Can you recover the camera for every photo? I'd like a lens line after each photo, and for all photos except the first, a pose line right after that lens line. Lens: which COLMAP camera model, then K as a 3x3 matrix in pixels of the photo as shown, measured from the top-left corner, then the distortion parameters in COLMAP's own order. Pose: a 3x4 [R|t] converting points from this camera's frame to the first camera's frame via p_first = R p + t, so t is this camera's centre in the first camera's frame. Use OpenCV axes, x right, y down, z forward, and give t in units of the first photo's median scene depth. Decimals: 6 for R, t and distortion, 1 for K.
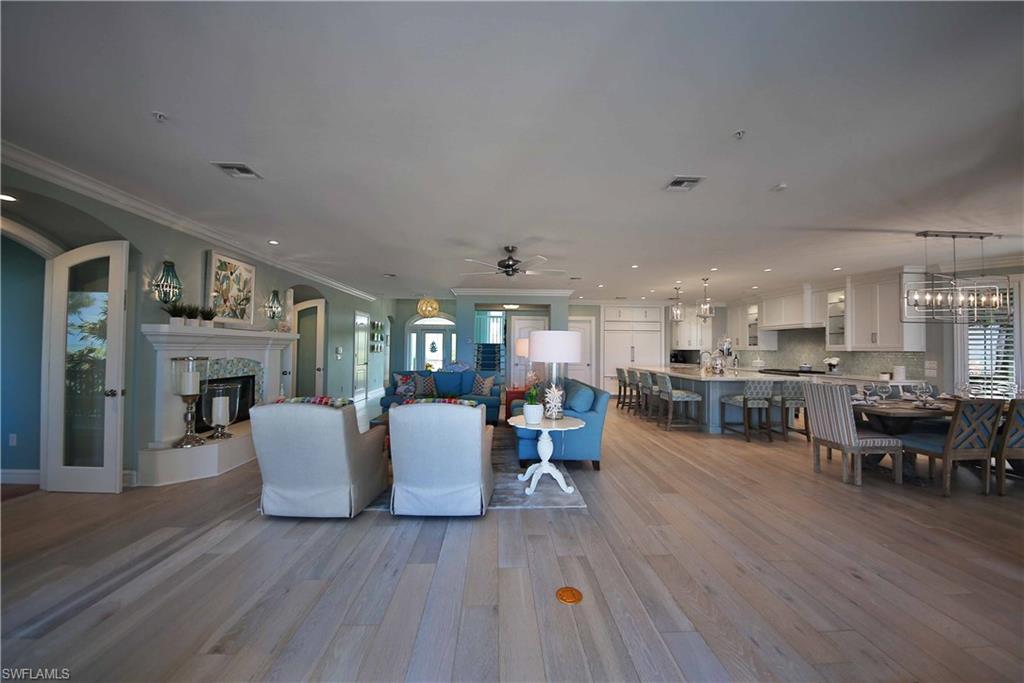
lens RADIAL K [[381.2, 0, 515.2], [0, 381.2, 340.1], [0, 0, 1]] dist [0.003027, -0.000351]
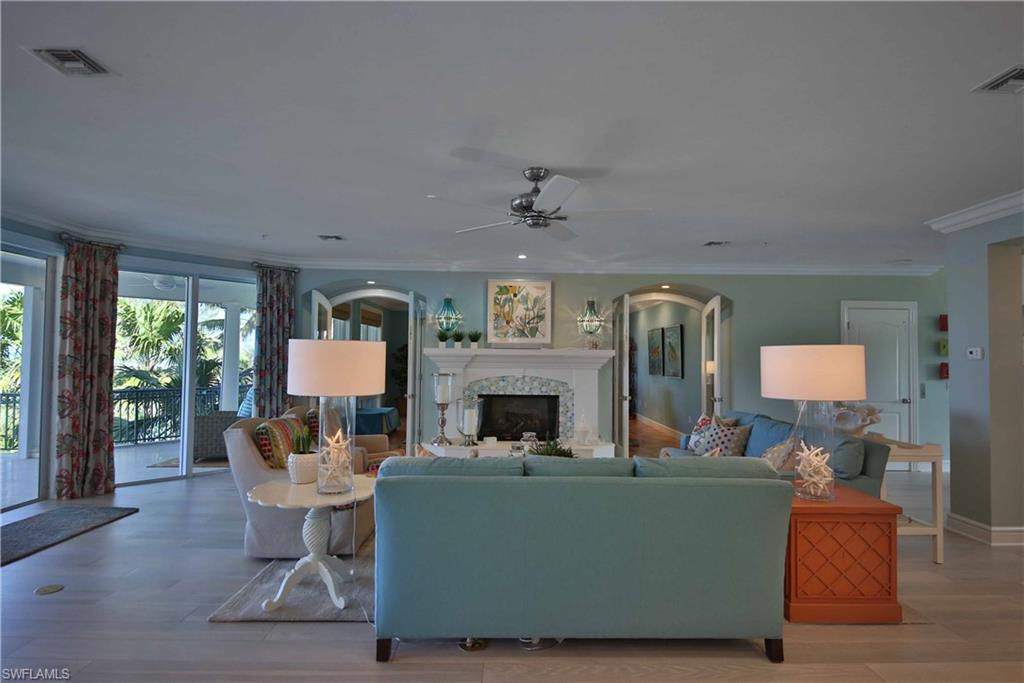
lens RADIAL K [[540.1, 0, 518.4], [0, 540.1, 338.0], [0, 0, 1]] dist [0.016888, -0.000946]
pose [[-0.022081, -0.048810, -0.998564, 0.589295], [0.011606, 0.998728, -0.049074, 0.012711], [0.999689, -0.012673, -0.021486, 0.838027]]
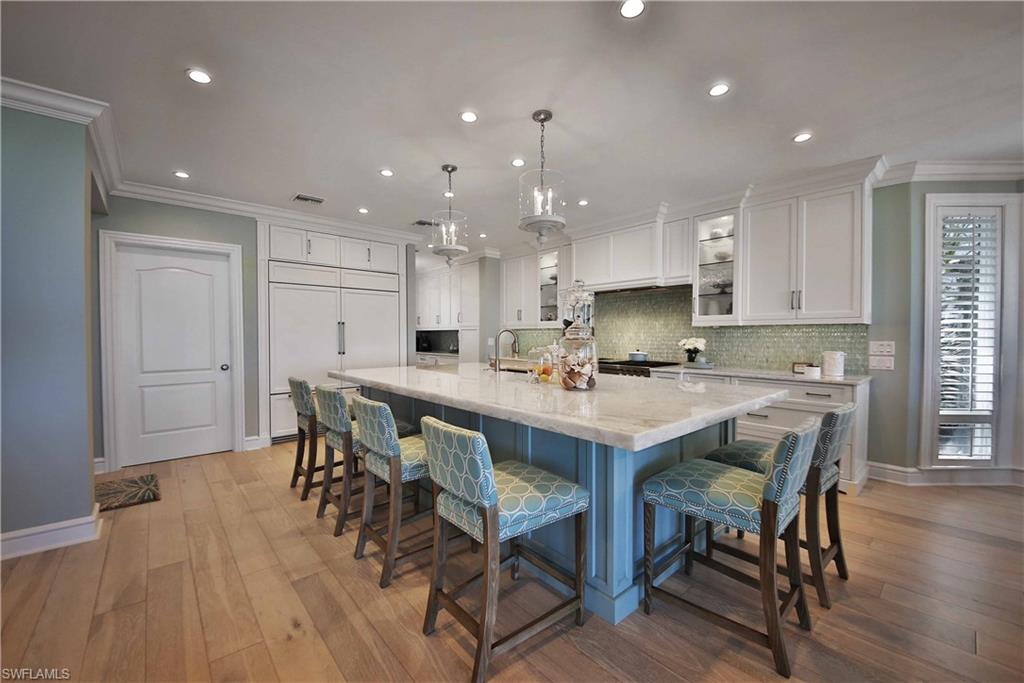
lens RADIAL K [[399.4, 0, 508.2], [0, 399.4, 338.7], [0, 0, 1]] dist [0.001221, -0.000523]
pose [[0.781217, -0.017300, 0.624020, 0.292554], [-0.005747, 0.999374, 0.034901, 0.034115], [-0.624233, -0.030852, 0.780629, 0.883015]]
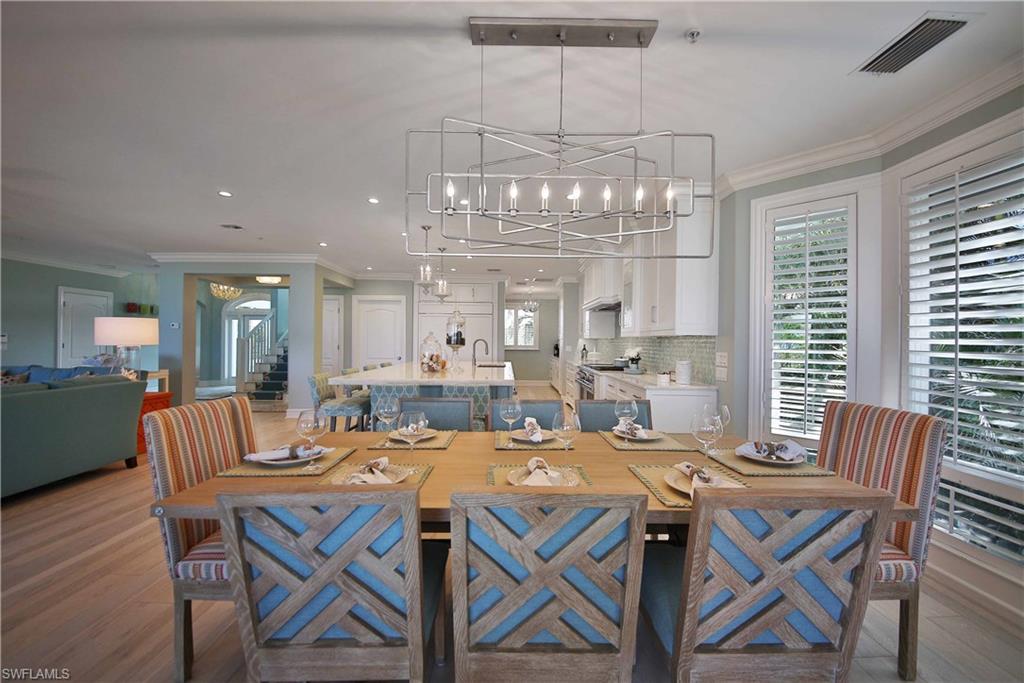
lens RADIAL K [[381.2, 0, 512.9], [0, 381.2, 341.4], [0, 0, 1]] dist [0.003027, -0.000351]
pose [[0.999123, -0.000772, -0.041866, 0.803909], [0.001631, 0.999788, 0.020502, 0.027253], [0.041841, -0.020552, 0.998913, 0.429177]]
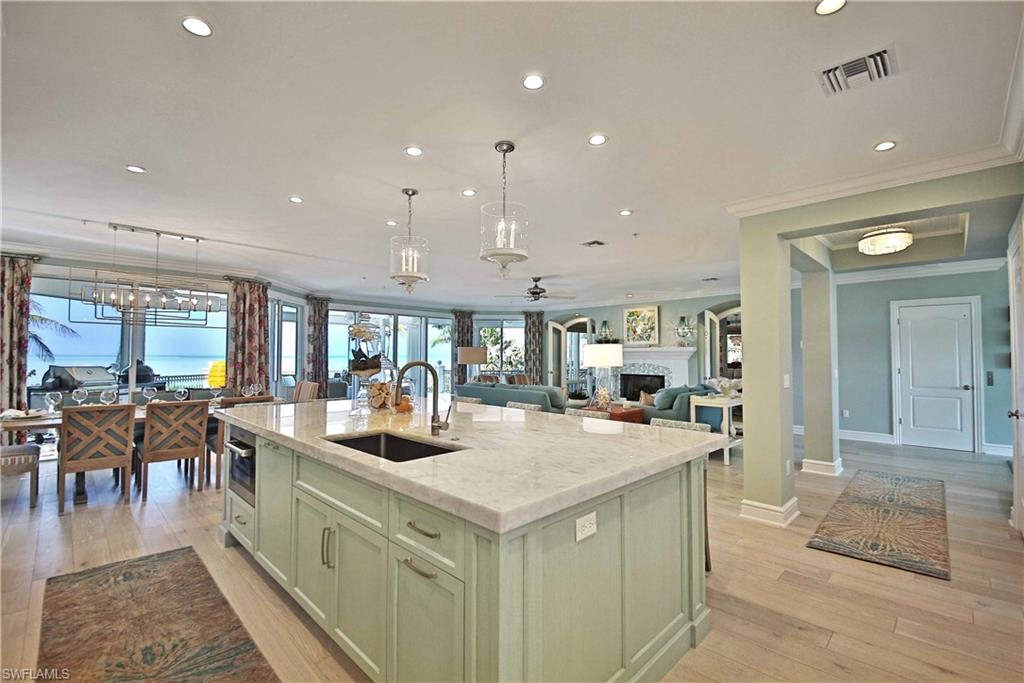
lens RADIAL K [[441.2, 0, 509.7], [0, 441.2, 343.5], [0, 0, 1]] dist [-0.008182, -0.004651]
pose [[-0.735870, -0.029791, -0.676467, 0.885374], [0.005690, 0.998724, -0.050172, 0.042892], [0.677099, -0.040769, -0.734762, 1.700680]]
